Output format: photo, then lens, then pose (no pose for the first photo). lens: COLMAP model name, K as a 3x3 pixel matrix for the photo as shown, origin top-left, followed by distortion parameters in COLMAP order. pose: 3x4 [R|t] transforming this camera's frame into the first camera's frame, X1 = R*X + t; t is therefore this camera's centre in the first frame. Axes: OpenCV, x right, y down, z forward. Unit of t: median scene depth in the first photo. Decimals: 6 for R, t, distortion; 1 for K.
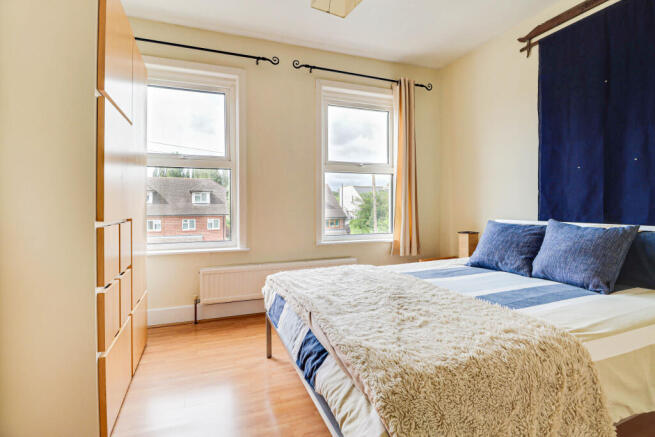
lens RADIAL K [[311.4, 0, 325.8], [0, 311.4, 212.9], [0, 0, 1]] dist [-0.001864, -0.000245]
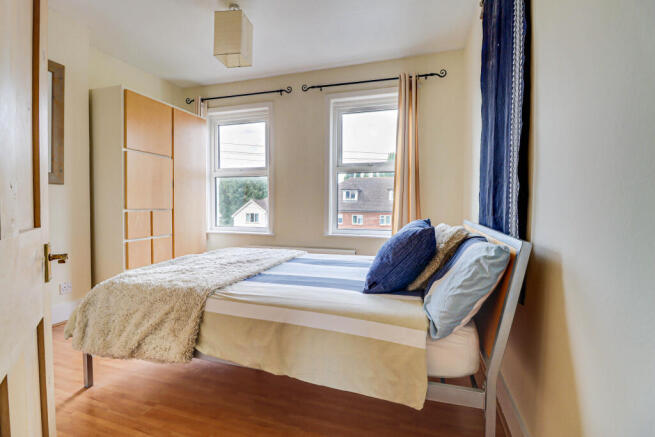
lens RADIAL K [[311.4, 0, 325.8], [0, 311.4, 212.9], [0, 0, 1]] dist [-0.001864, -0.000245]
pose [[0.785556, 0.023812, -0.618333, 0.687031], [-0.018605, 0.999716, 0.014863, -0.000926], [0.618511, -0.000171, 0.785776, 0.072626]]
